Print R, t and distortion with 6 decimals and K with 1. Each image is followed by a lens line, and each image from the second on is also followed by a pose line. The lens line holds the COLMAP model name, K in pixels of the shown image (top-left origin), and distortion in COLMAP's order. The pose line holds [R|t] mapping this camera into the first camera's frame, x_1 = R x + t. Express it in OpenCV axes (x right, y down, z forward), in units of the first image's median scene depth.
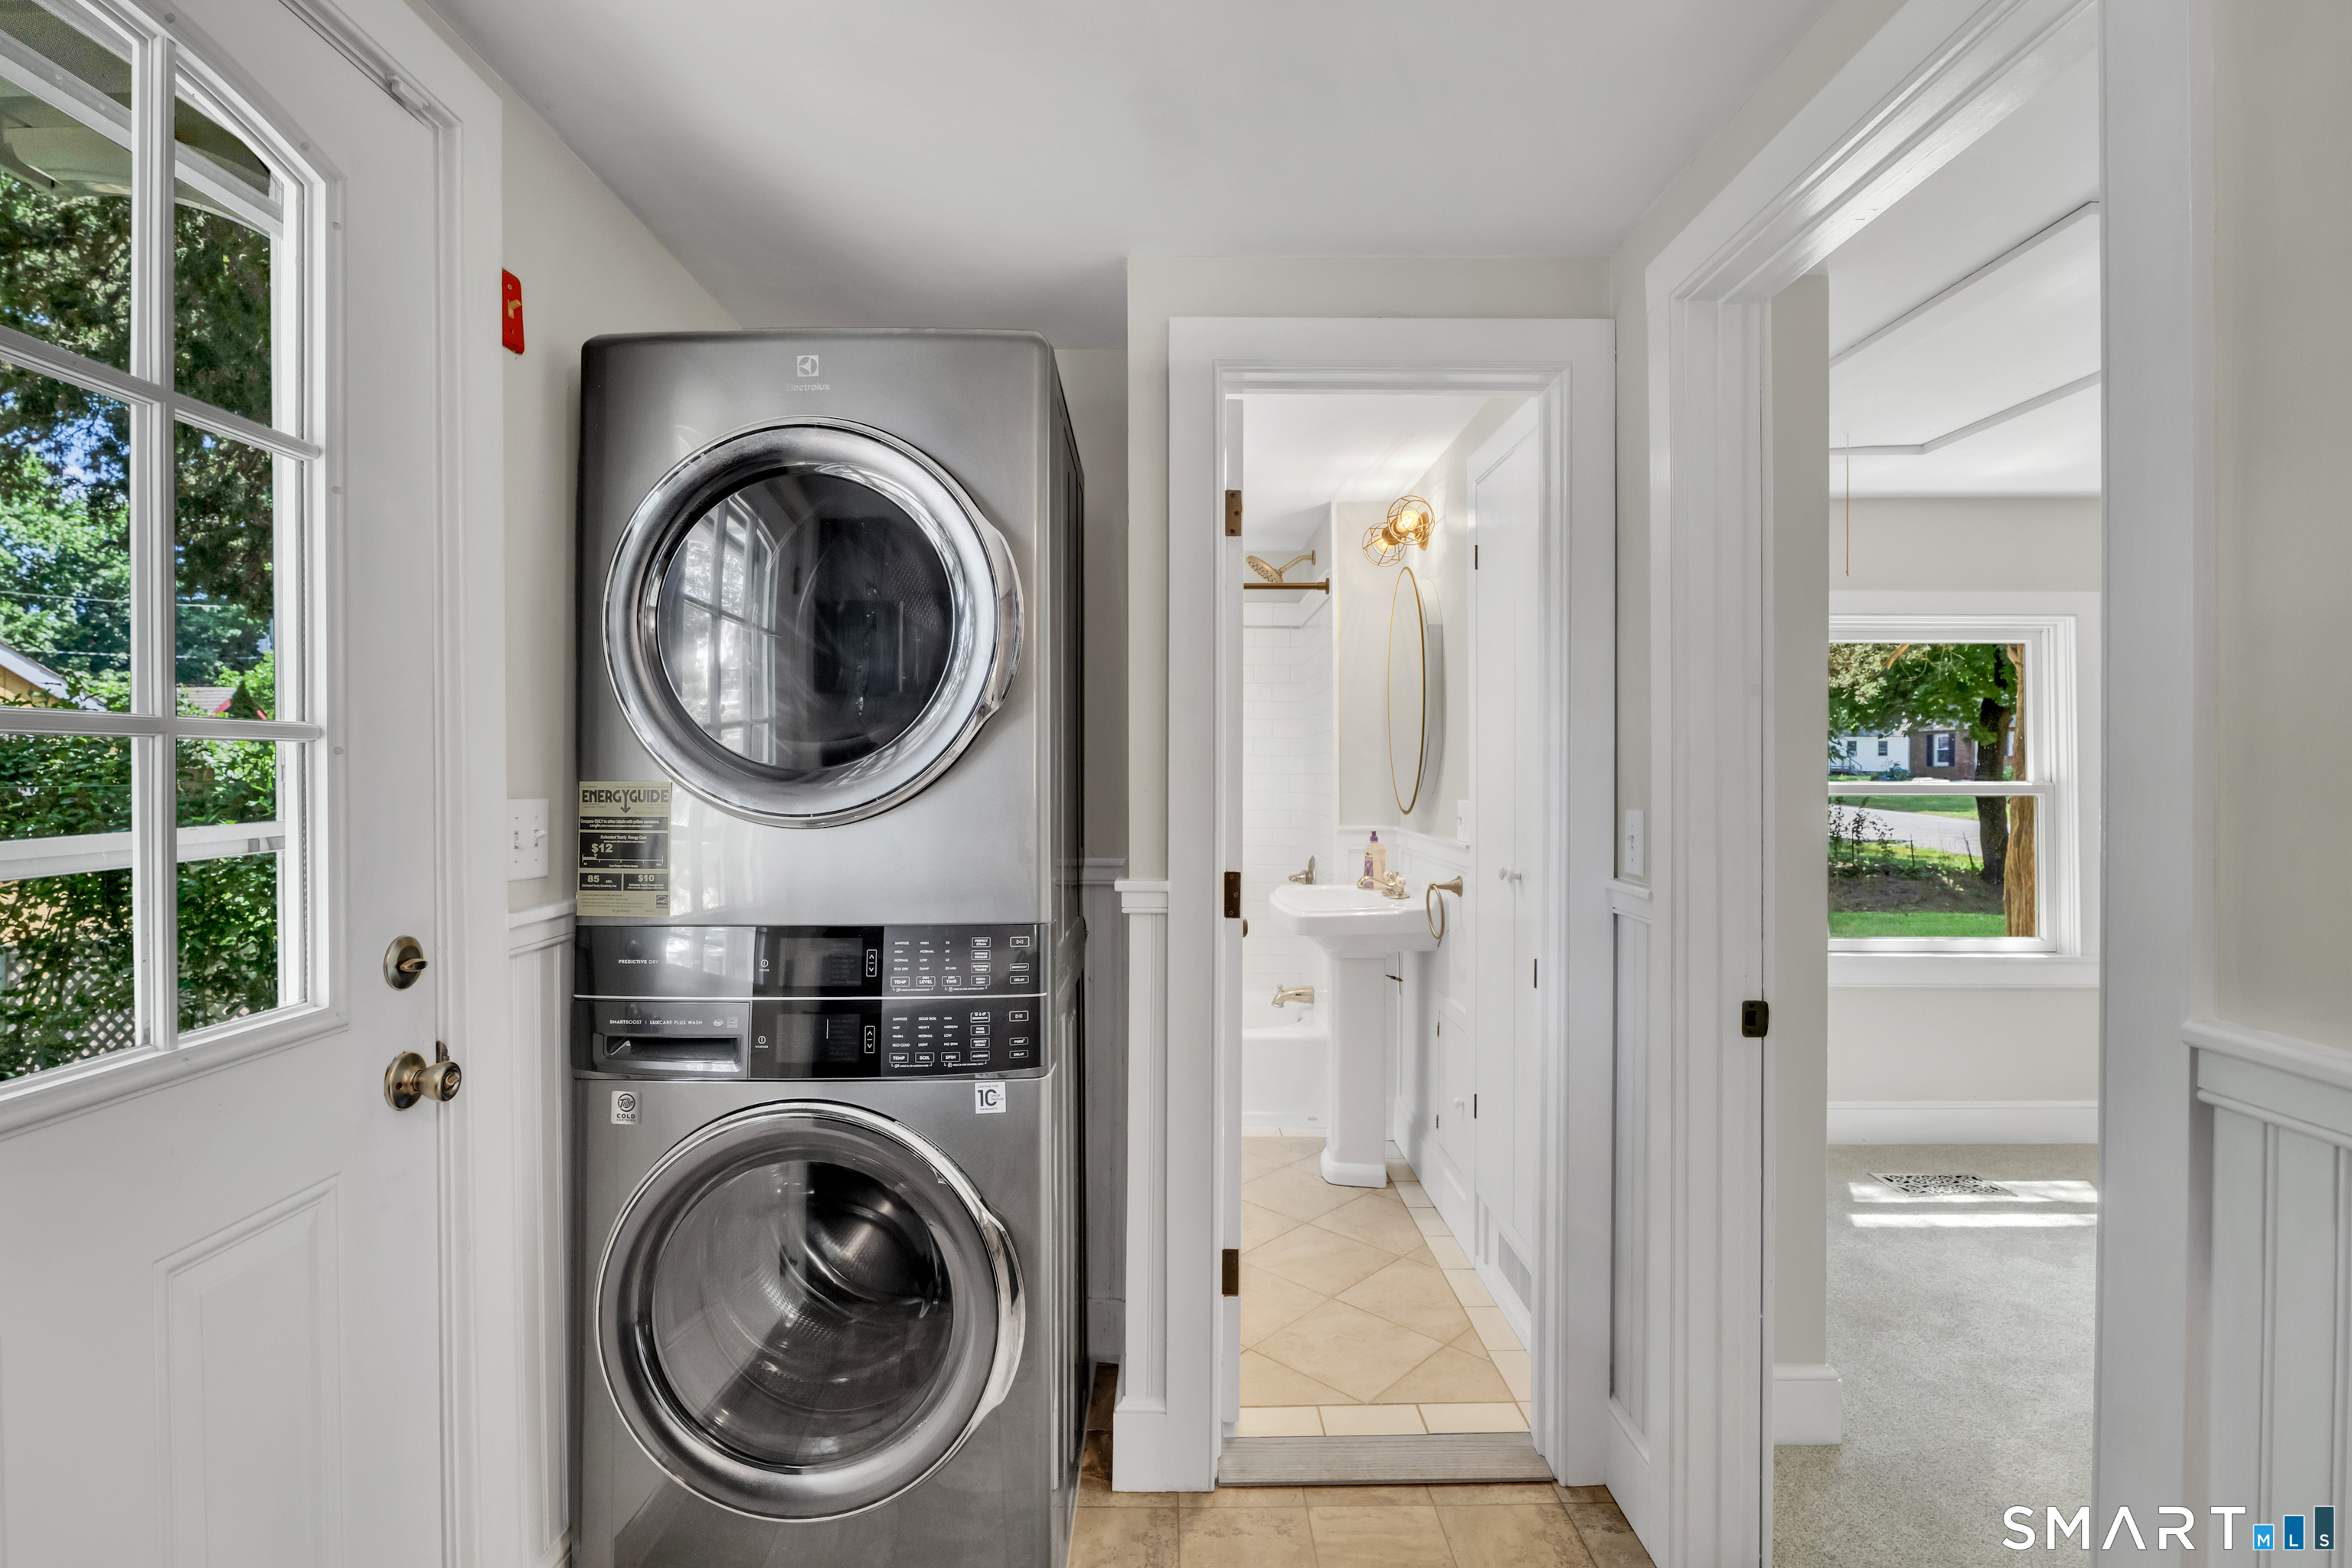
lens RADIAL K [[1116.1, 0, 1197.7], [0, 1116.1, 773.2], [0, 0, 1]] dist [-0.003054, -0.002274]
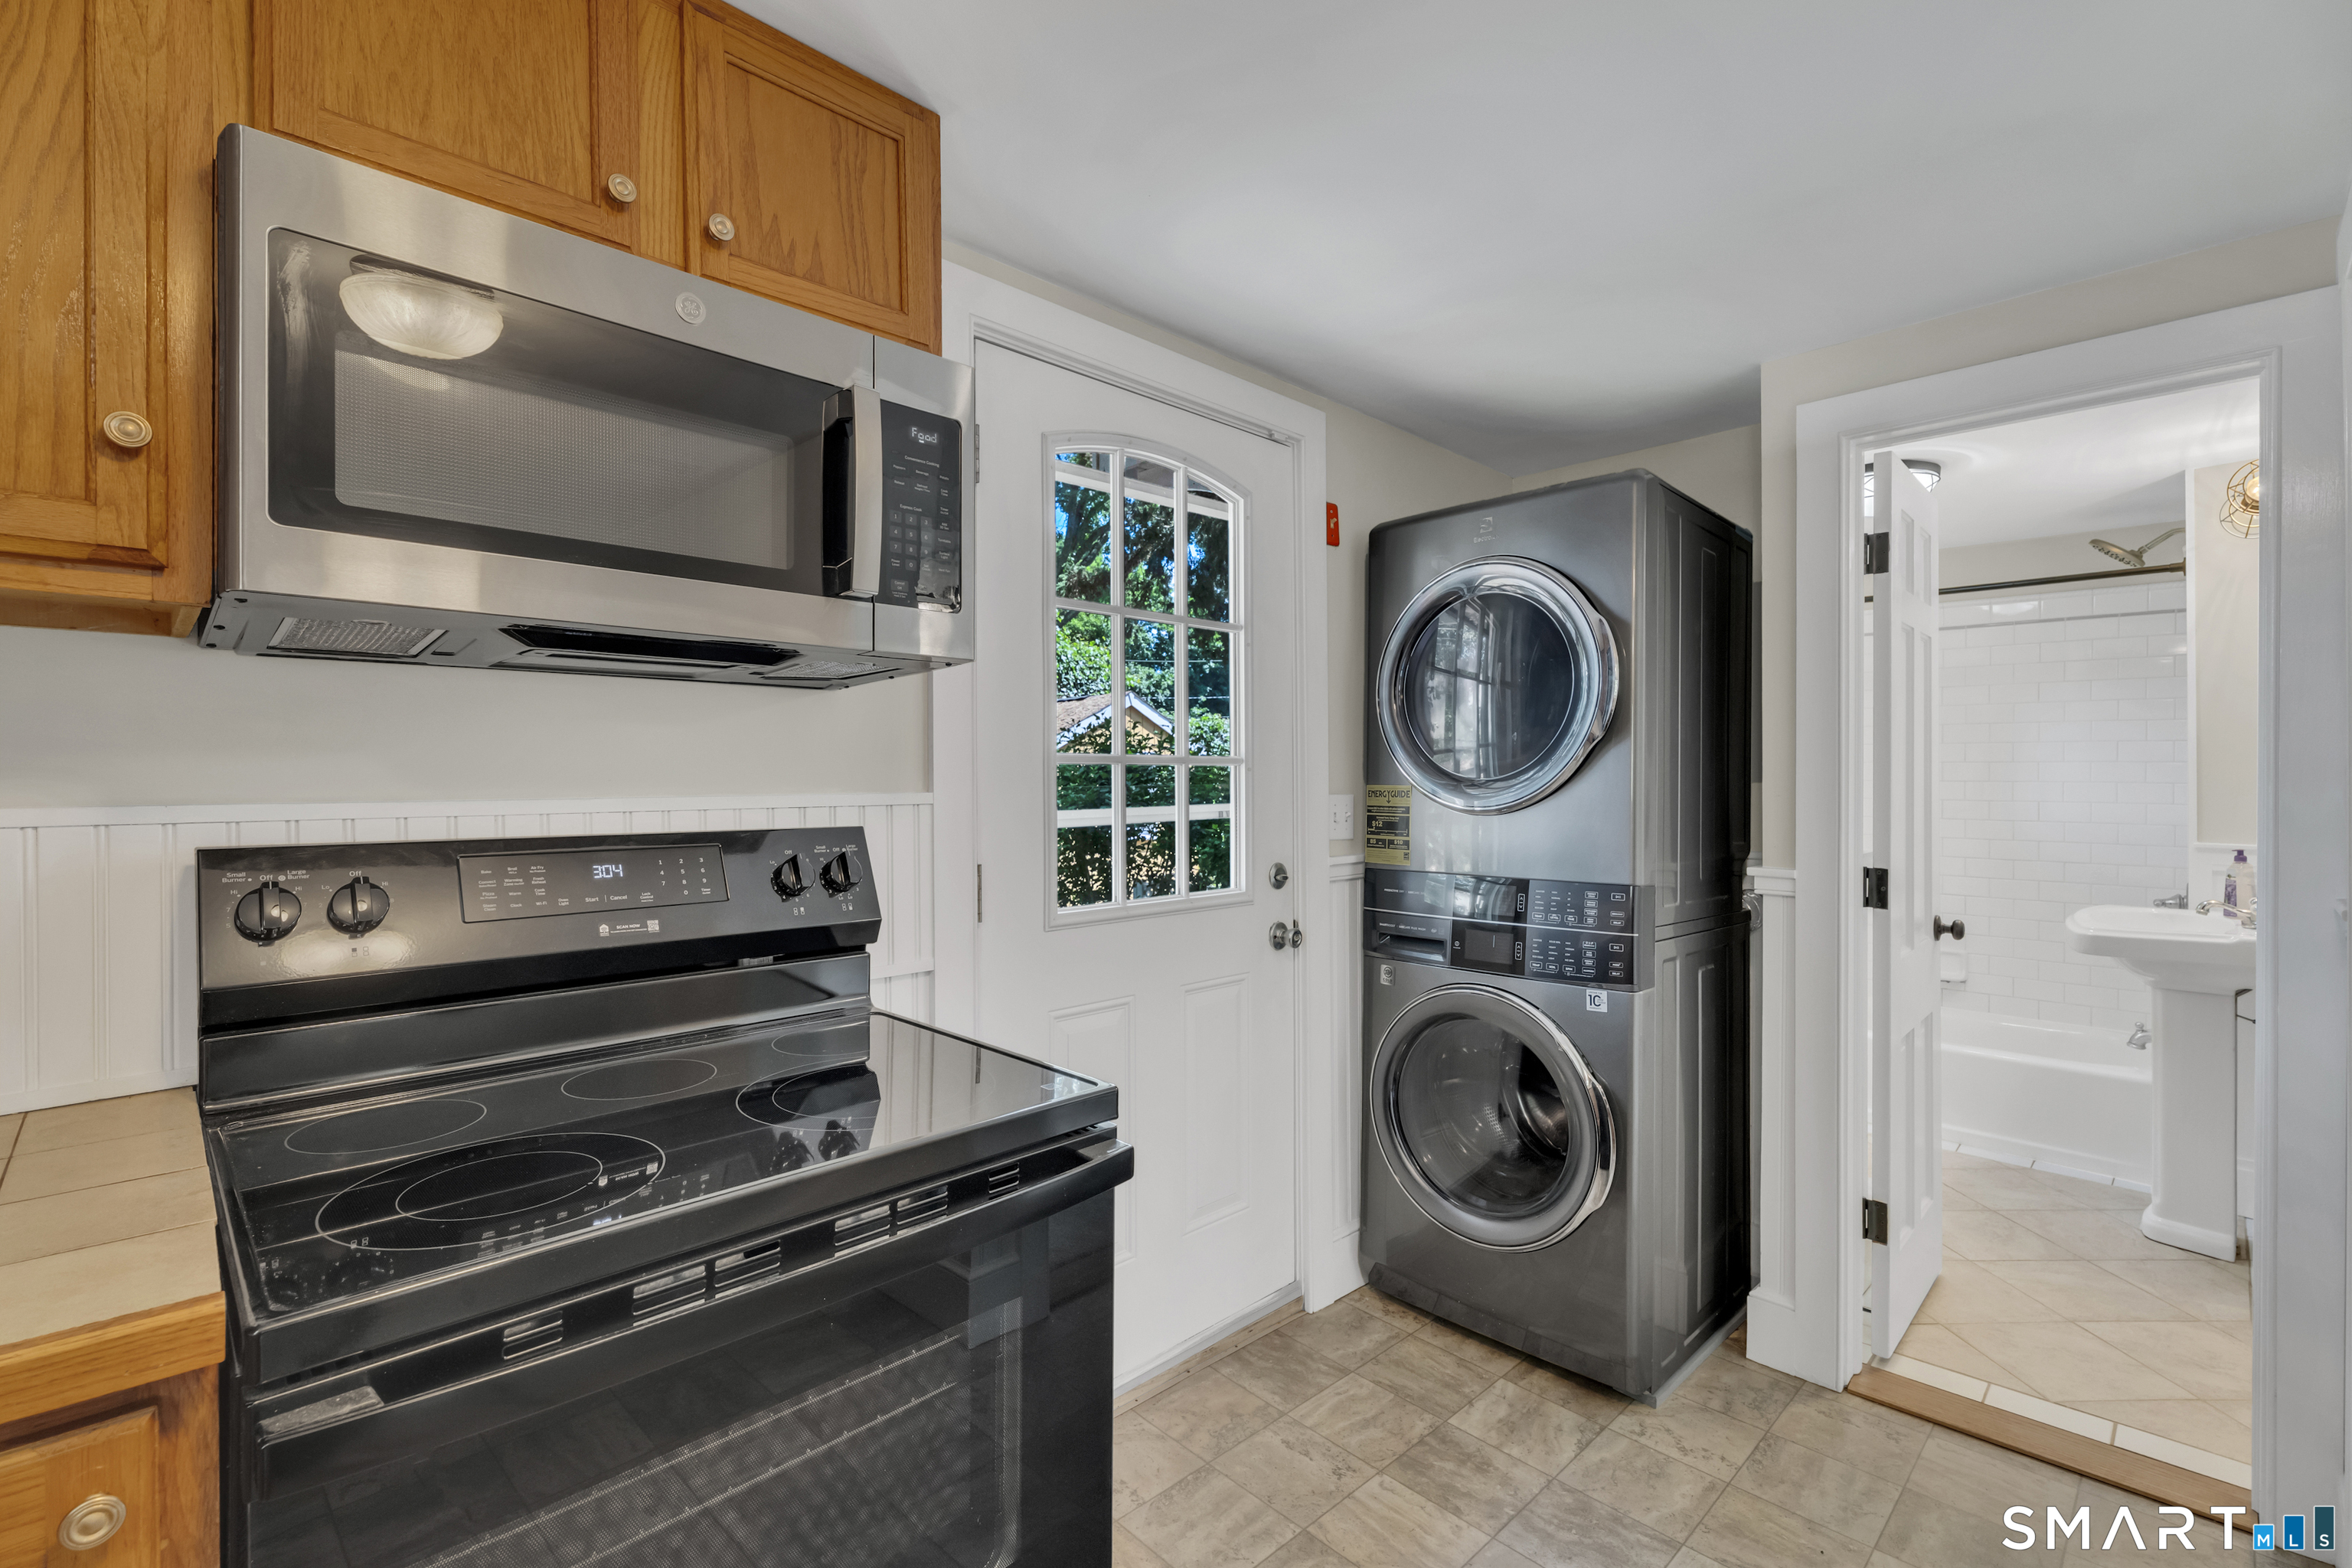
lens RADIAL K [[1033.7, 0, 1153.2], [0, 1033.7, 783.5], [0, 0, 1]] dist [-0.001288, -0.000180]
pose [[0.685999, 0.004381, -0.727590, 0.395527], [-0.002548, 0.999990, 0.003619, 0.000578], [0.727598, -0.000628, 0.686003, -0.353704]]
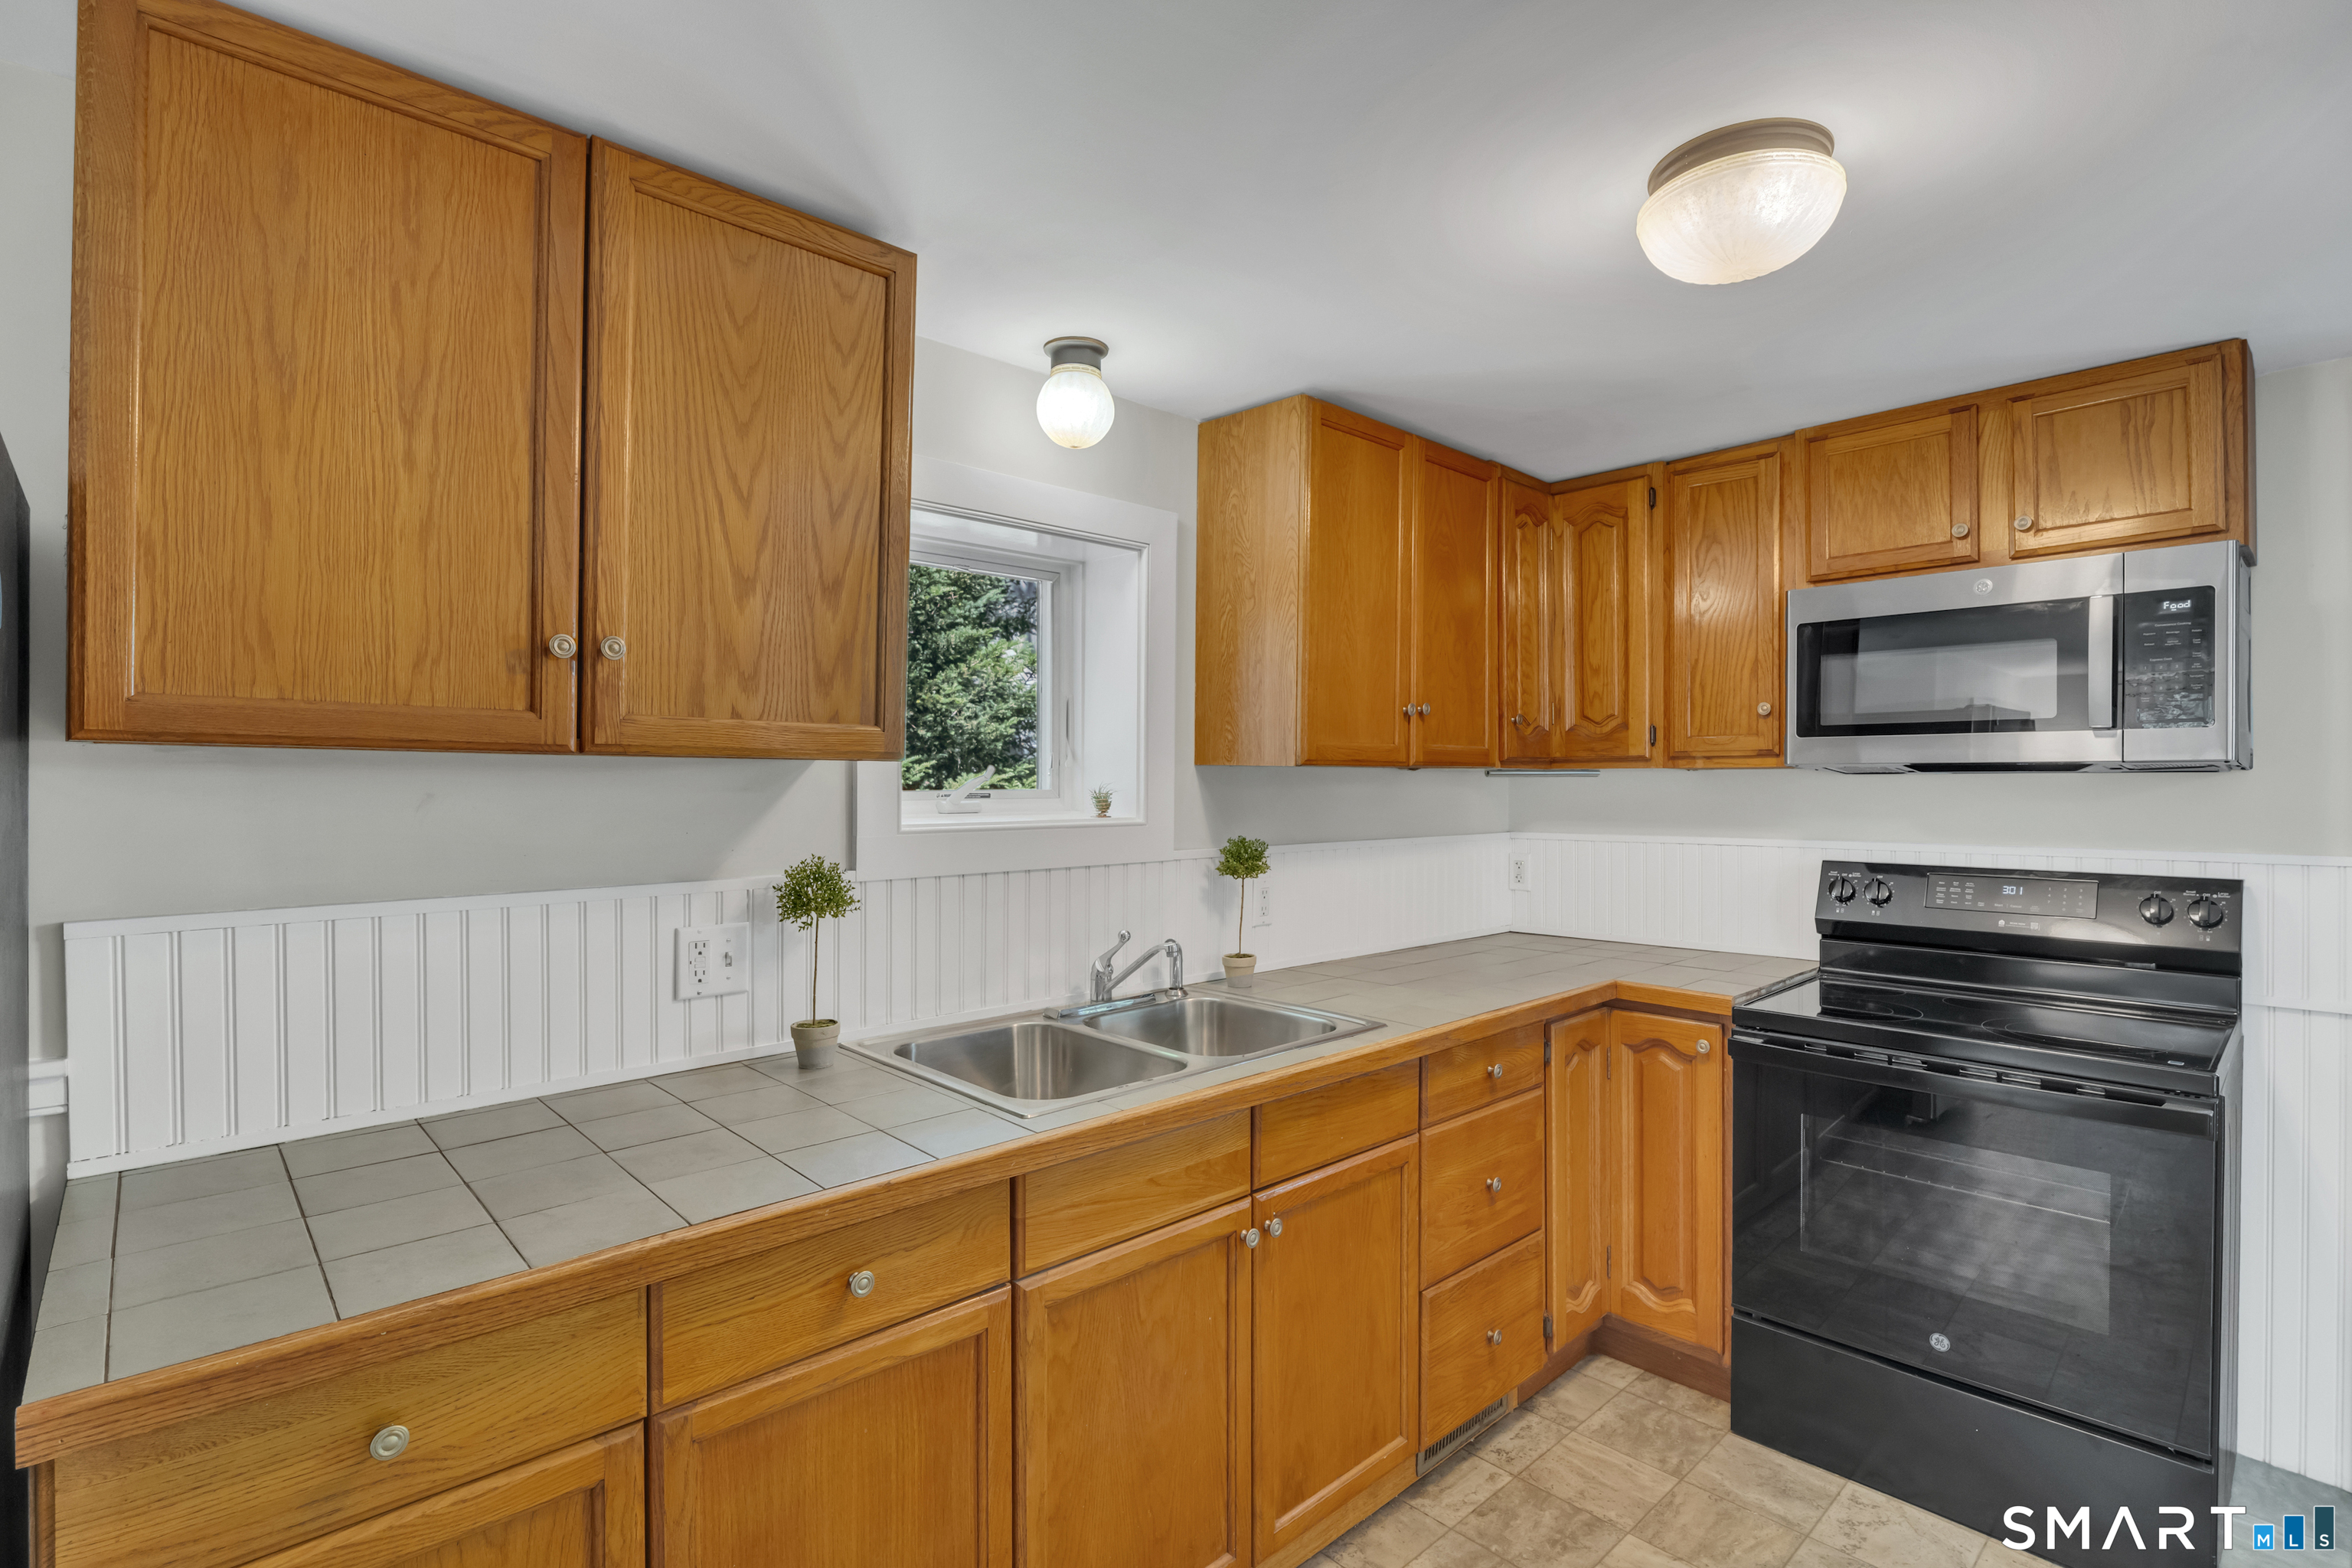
lens RADIAL K [[1116.1, 0, 1189.9], [0, 1116.1, 787.0], [0, 0, 1]] dist [-0.003054, -0.002274]
pose [[-0.734553, 0.000001, -0.678551, 1.380994], [-0.002690, 0.999992, 0.002914, -0.069707], [0.678545, 0.003965, -0.734548, 0.266762]]
